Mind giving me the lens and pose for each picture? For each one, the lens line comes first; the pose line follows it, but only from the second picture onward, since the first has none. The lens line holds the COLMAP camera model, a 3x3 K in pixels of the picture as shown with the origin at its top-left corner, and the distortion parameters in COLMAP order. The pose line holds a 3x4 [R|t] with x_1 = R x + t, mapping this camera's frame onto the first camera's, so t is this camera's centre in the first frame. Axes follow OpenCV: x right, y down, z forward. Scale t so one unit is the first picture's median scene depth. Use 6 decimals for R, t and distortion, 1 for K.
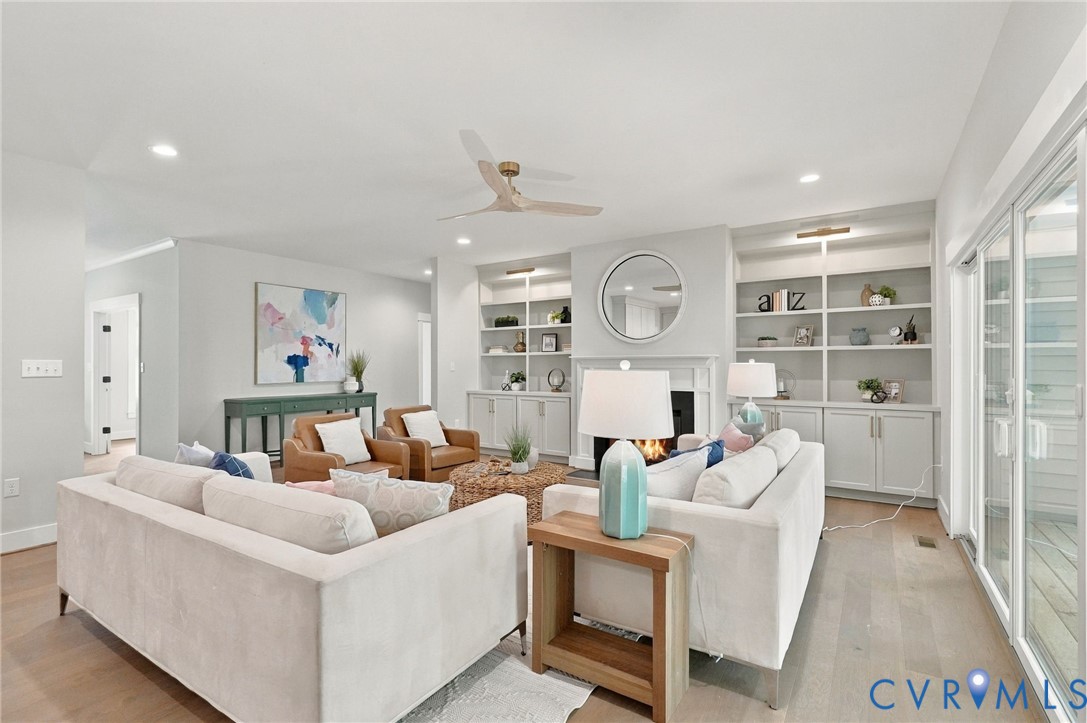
lens RADIAL K [[504.4, 0, 540.3], [0, 504.4, 359.9], [0, 0, 1]] dist [-0.001330, 0.001490]
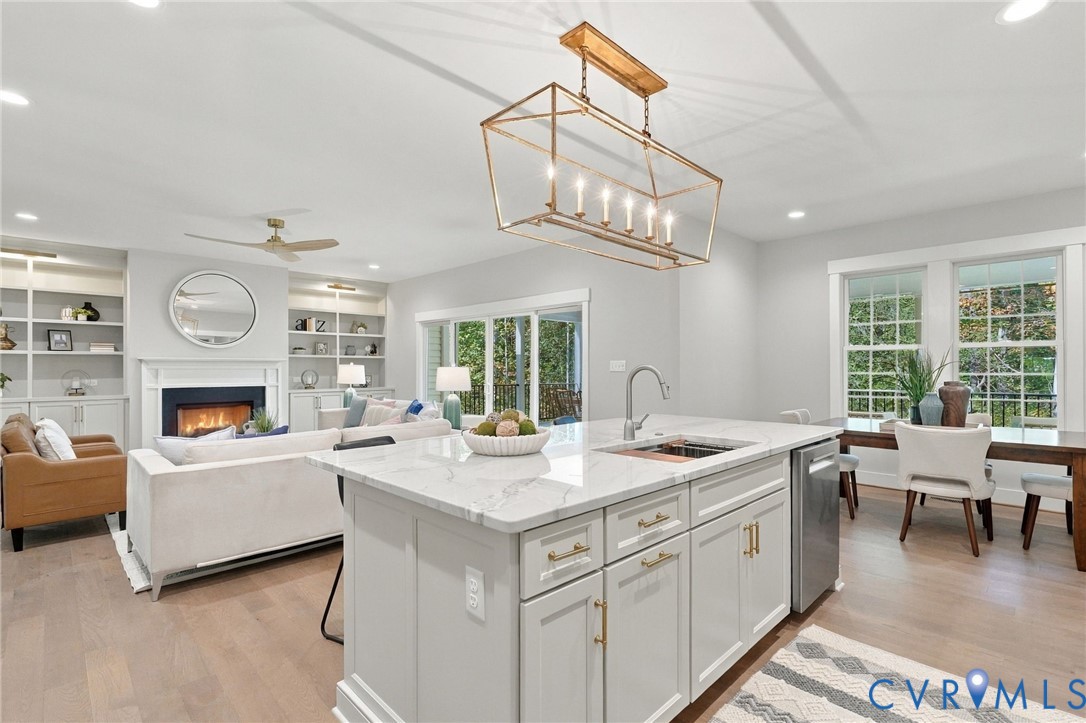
lens RADIAL K [[503.9, 0, 540.3], [0, 503.9, 368.0], [0, 0, 1]] dist [-0.001330, 0.001490]
pose [[0.213610, 0.003190, 0.976914, -0.682276], [-0.008811, 0.999960, -0.001339, 0.007871], [-0.976879, -0.008321, 0.213630, -0.002138]]
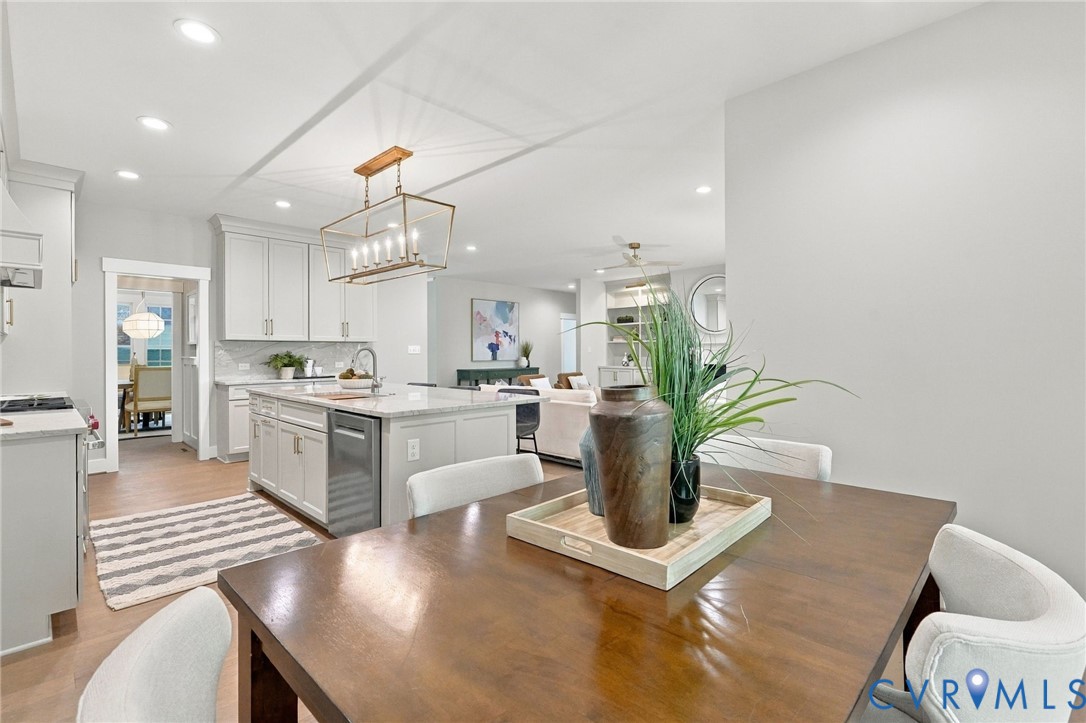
lens RADIAL K [[503.9, 0, 539.6], [0, 503.9, 355.8], [0, 0, 1]] dist [-0.001330, 0.001490]
pose [[0.979098, -0.000776, -0.203386, -0.013615], [0.004353, 0.999844, 0.017140, 0.004205], [0.203341, -0.017667, 0.978949, -0.522317]]
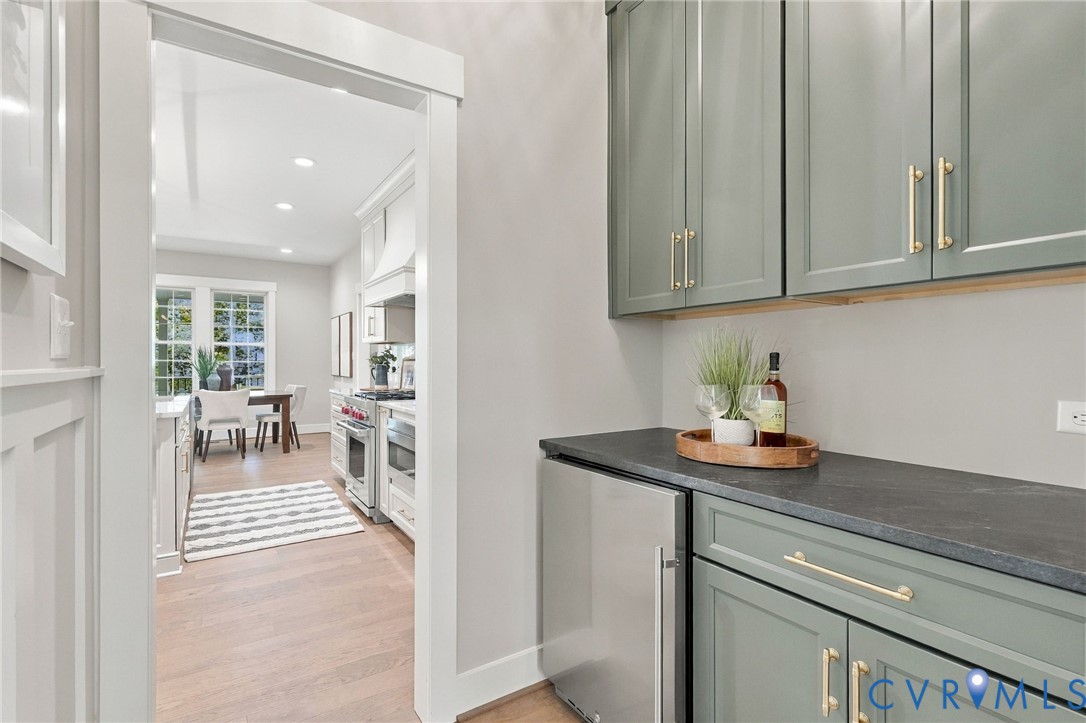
lens RADIAL K [[503.9, 0, 545.1], [0, 503.9, 362.0], [0, 0, 1]] dist [-0.001330, 0.001490]
pose [[-0.923651, -0.001185, 0.383234, -0.922683], [-0.004958, 0.999948, -0.008856, 0.017604], [-0.383203, -0.010080, -0.923609, 0.274988]]
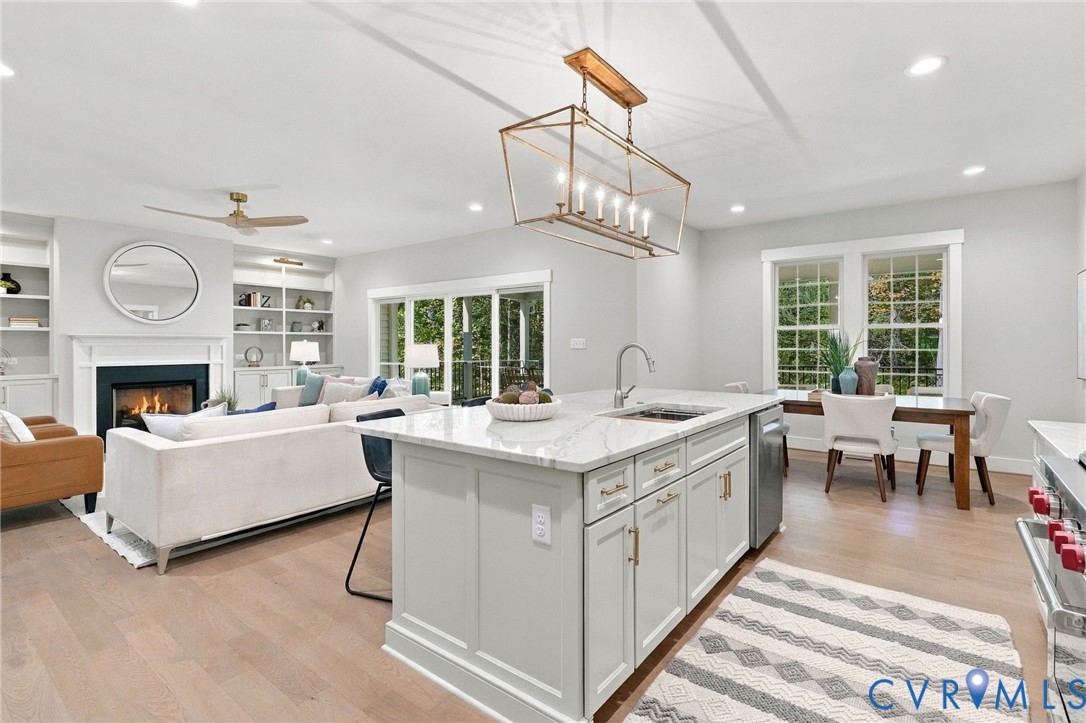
lens RADIAL K [[503.9, 0, 549.5], [0, 503.9, 347.3], [0, 0, 1]] dist [-0.001330, 0.001490]
pose [[0.076664, -0.000925, 0.997057, -0.724157], [-0.009285, 0.999956, 0.001641, 0.007981], [-0.997014, -0.009384, 0.076652, 0.028677]]
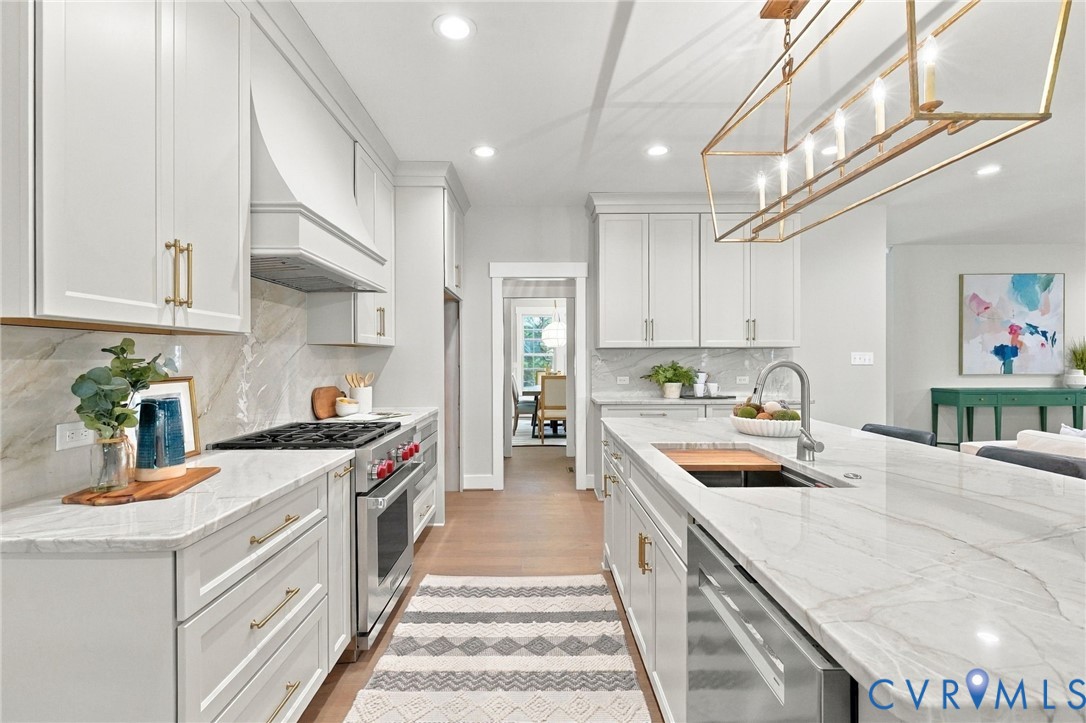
lens RADIAL K [[503.9, 0, 537.7], [0, 503.9, 357.3], [0, 0, 1]] dist [-0.001330, 0.001490]
pose [[0.553963, -0.001660, -0.832540, -0.177168], [0.011302, 0.999921, 0.005527, -0.001896], [0.832465, -0.012471, 0.553938, -0.253443]]
